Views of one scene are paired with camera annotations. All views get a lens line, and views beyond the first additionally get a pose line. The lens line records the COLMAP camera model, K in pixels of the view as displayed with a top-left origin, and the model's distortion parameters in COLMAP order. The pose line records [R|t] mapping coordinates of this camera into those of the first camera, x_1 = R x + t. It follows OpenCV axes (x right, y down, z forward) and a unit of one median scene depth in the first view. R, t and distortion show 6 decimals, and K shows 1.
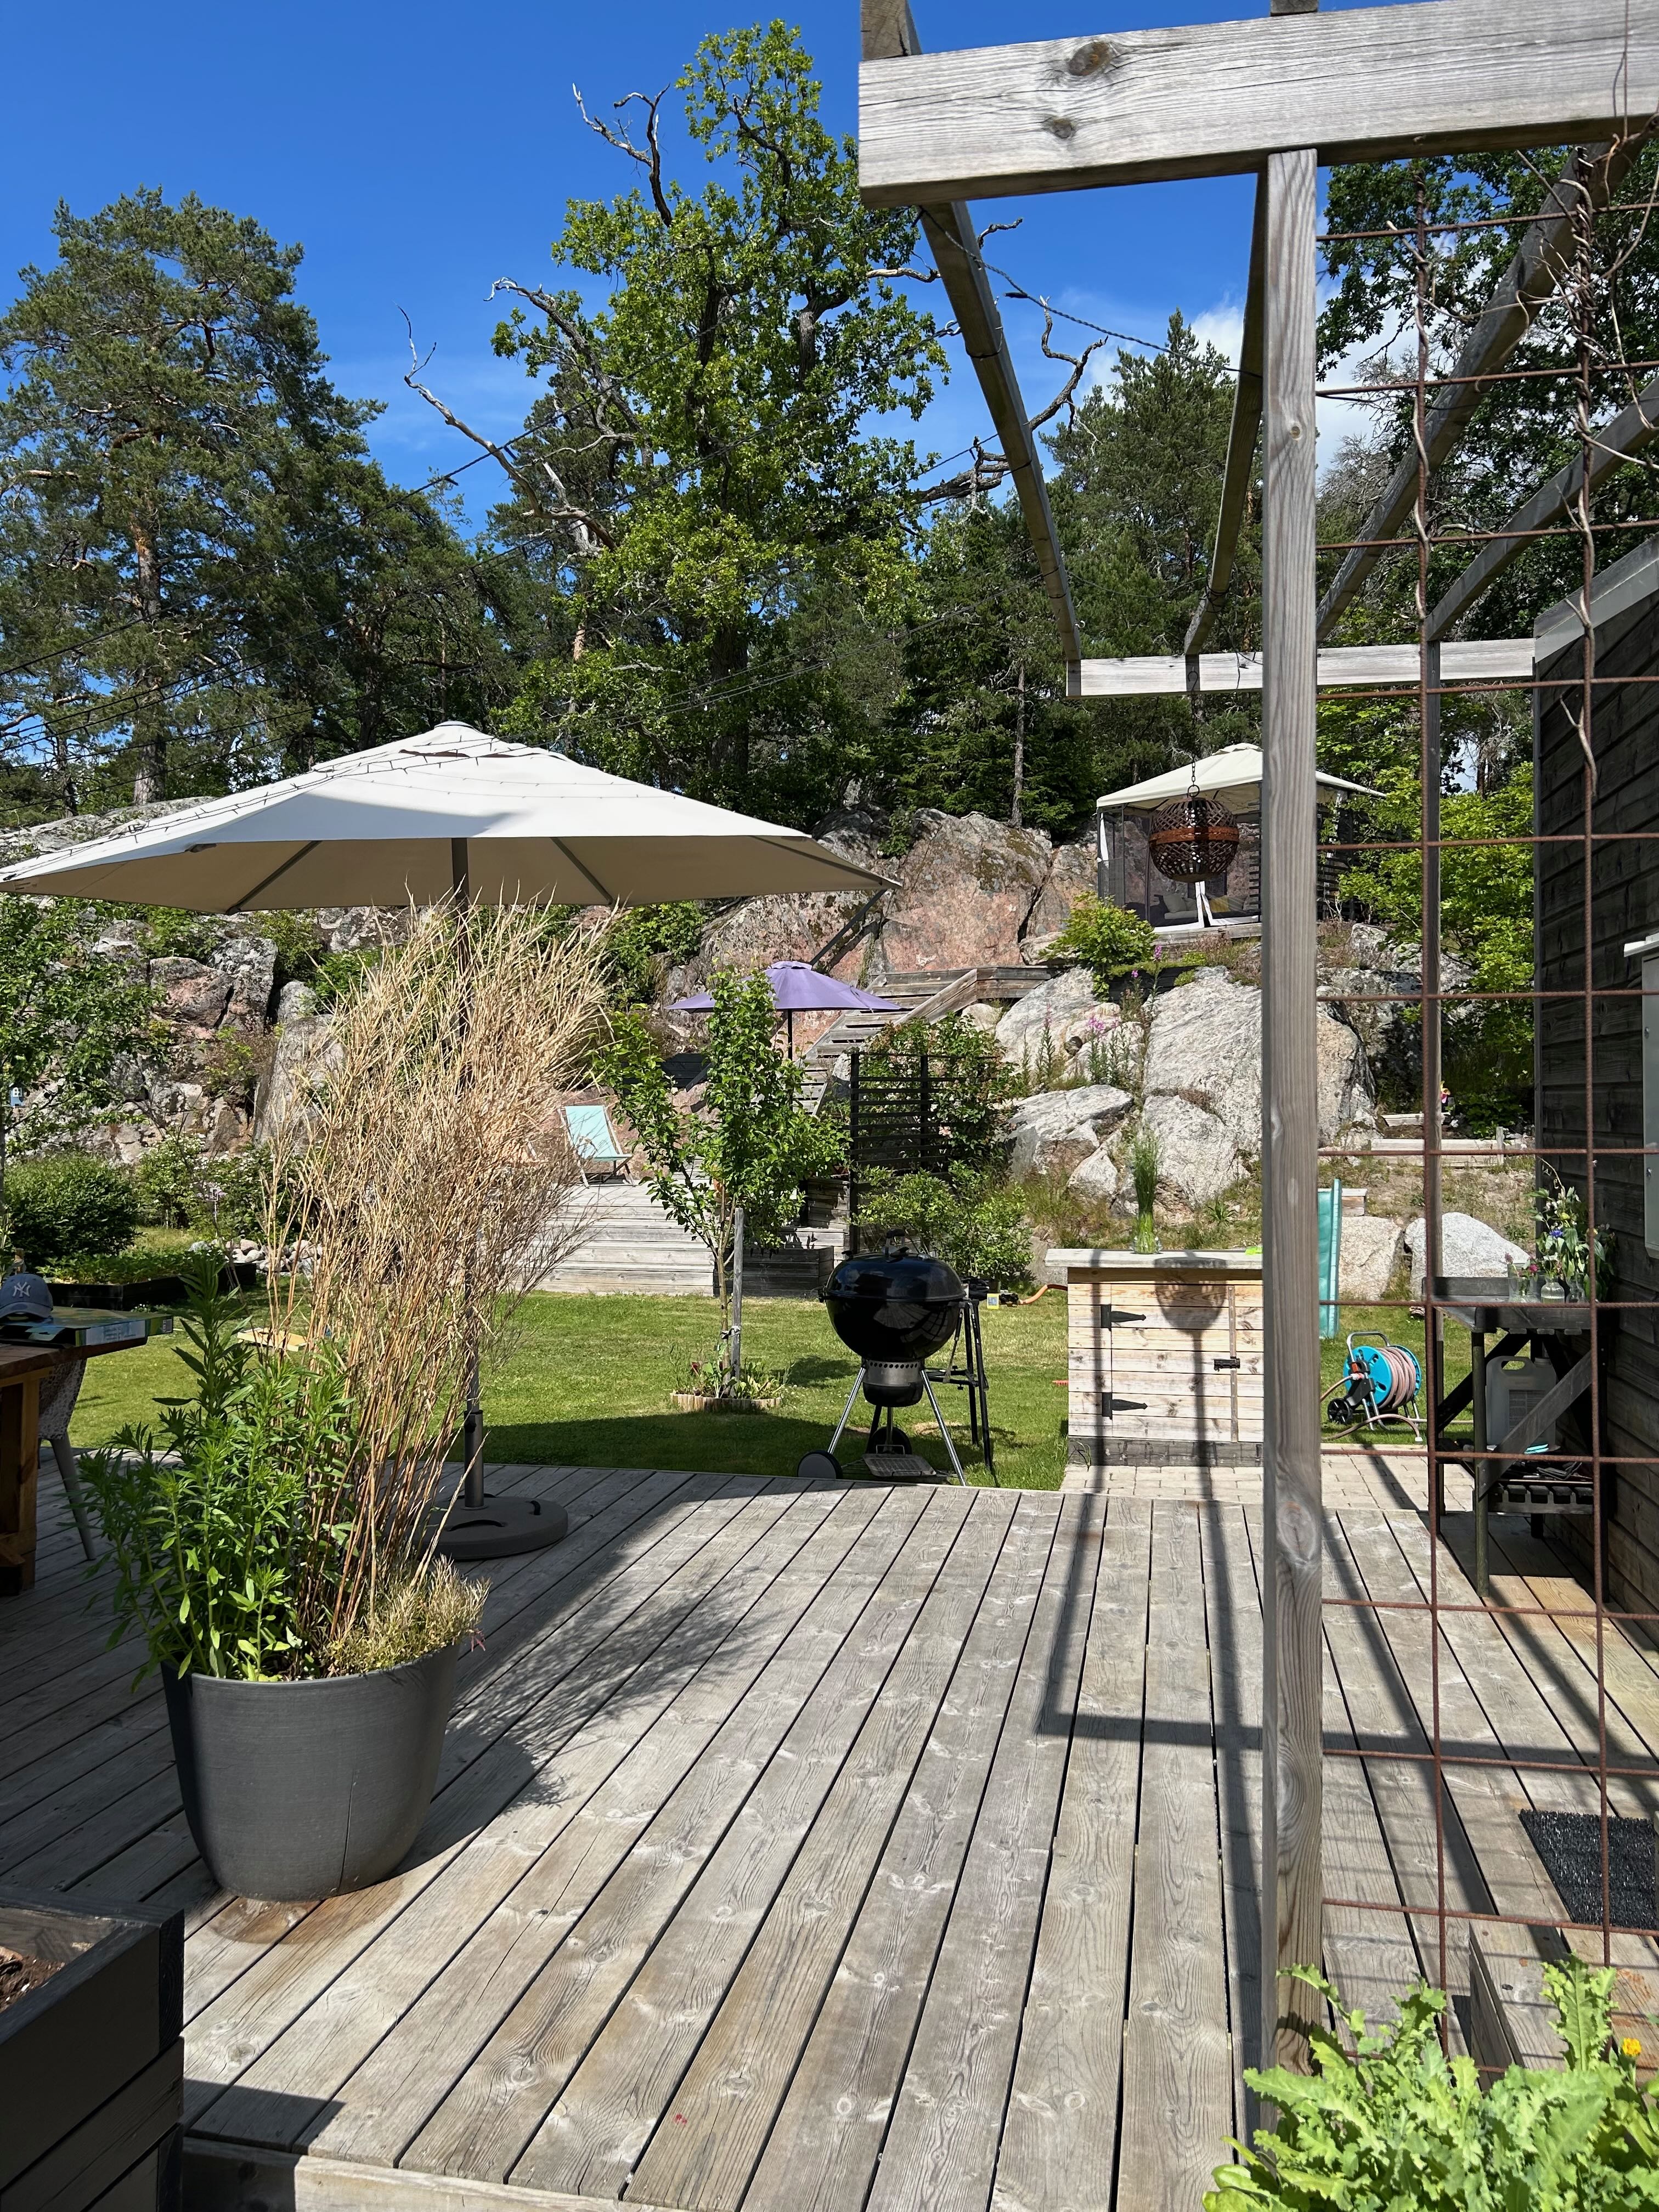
lens RADIAL K [[1663.2, 0, 811.9], [0, 1663.2, 1113.6], [0, 0, 1]] dist [0.065443, -0.058237]
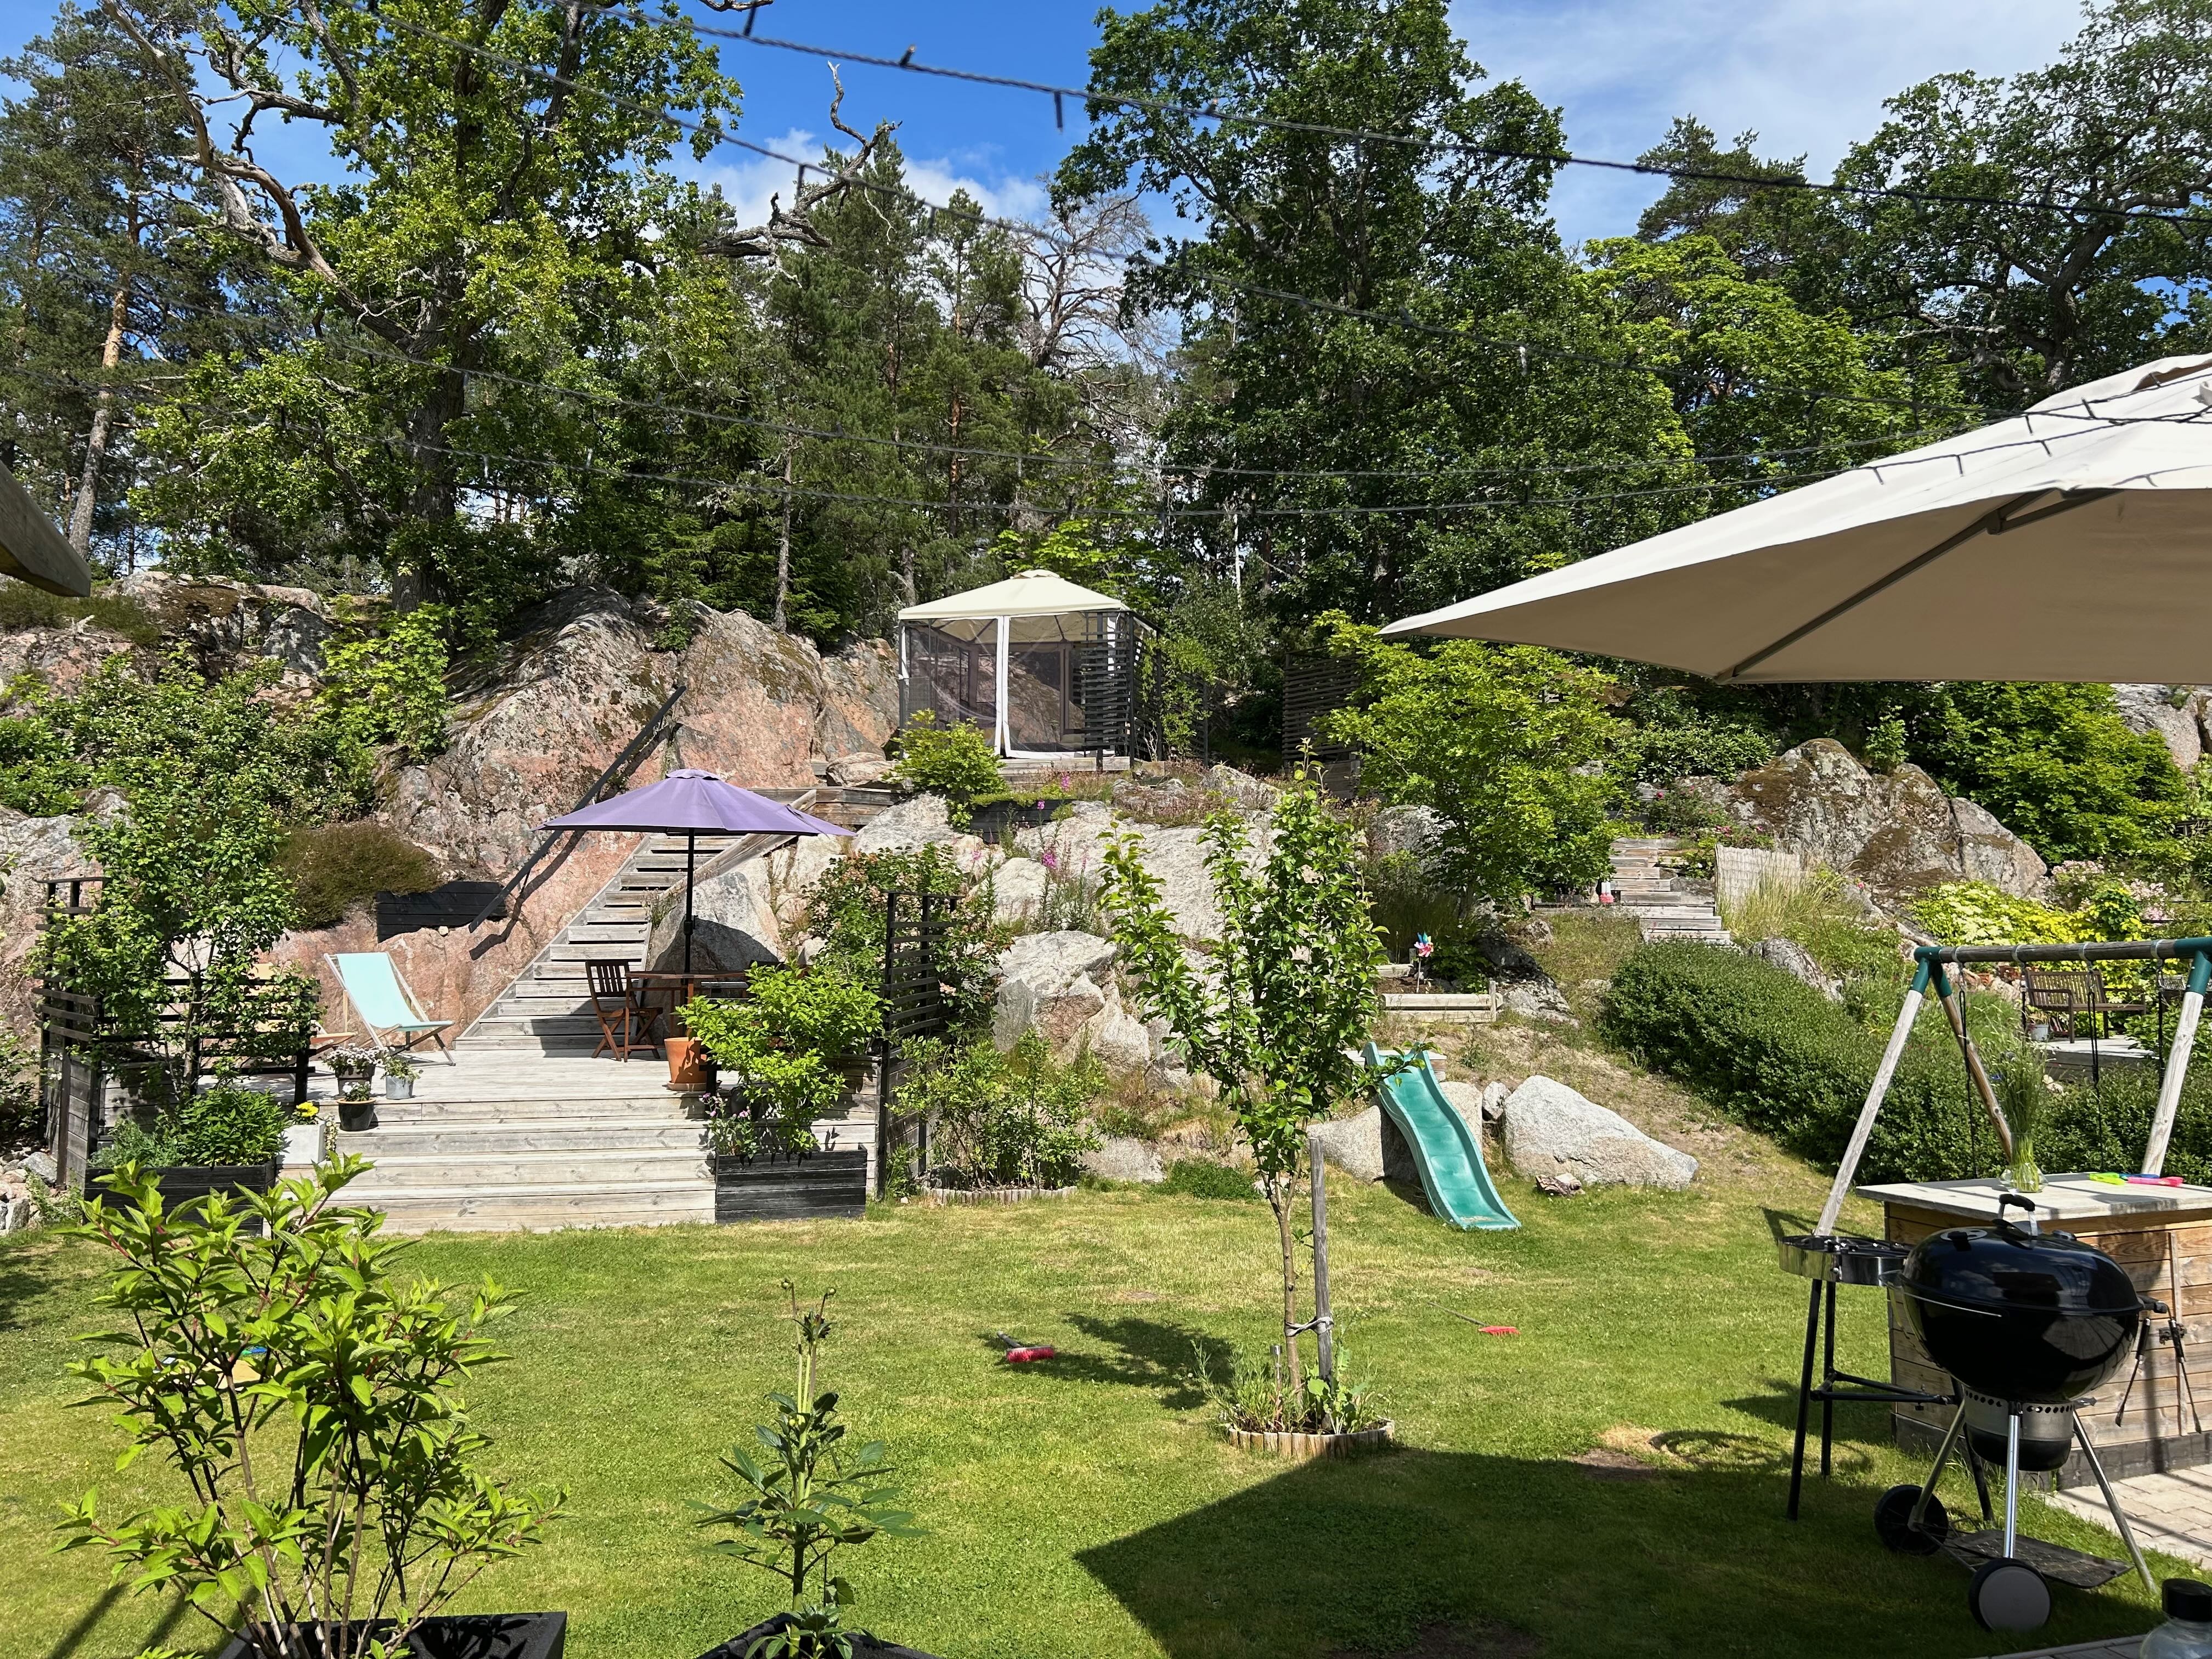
lens RADIAL K [[1663.2, 0, 1115.7], [0, 1663.2, 807.5], [0, 0, 1]] dist [0.065443, -0.058237]
pose [[0.869538, 0.045126, 0.491800, -0.177731], [-0.005105, 0.996585, -0.082417, -0.007529], [-0.493840, 0.069154, 0.866799, 0.172964]]
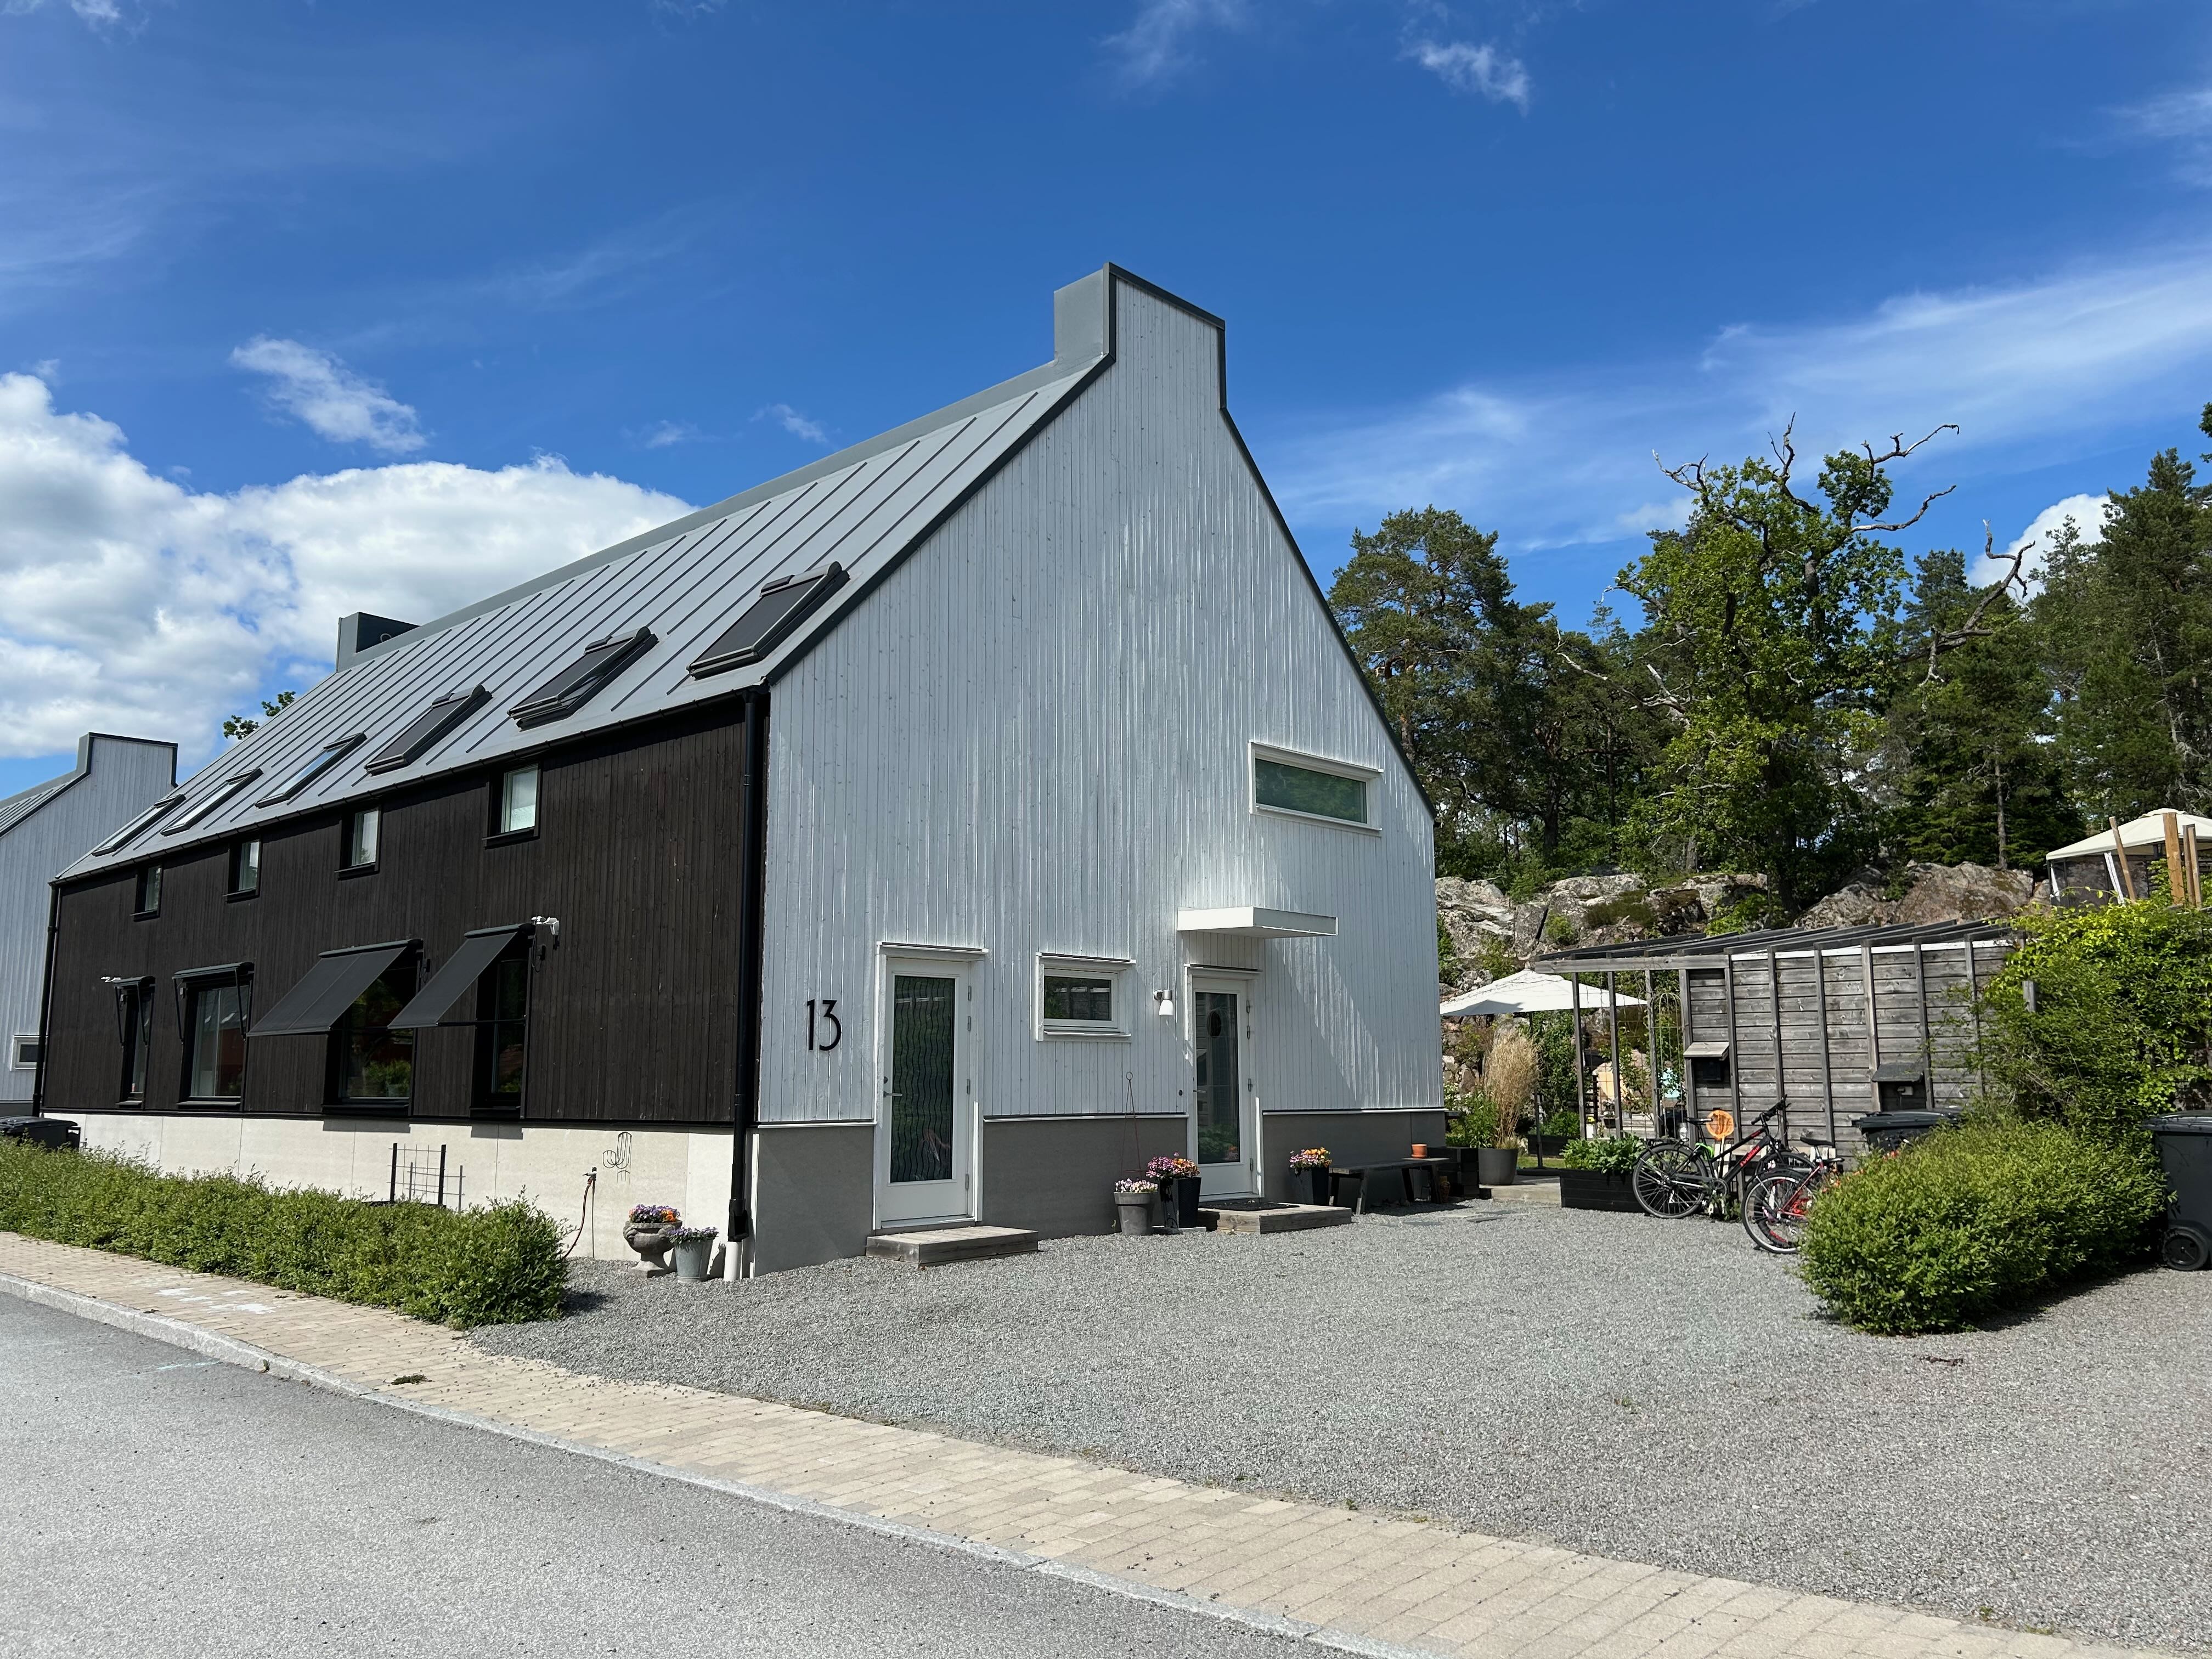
lens RADIAL K [[1663.2, 0, 1092.8], [0, 1663.2, 824.4], [0, 0, 1]] dist [0.065443, -0.058237]
pose [[0.852562, -0.079109, -0.516603, 0.237928], [0.001230, 0.988779, -0.149384, 0.003475], [0.522624, 0.126723, 0.843093, -0.706837]]
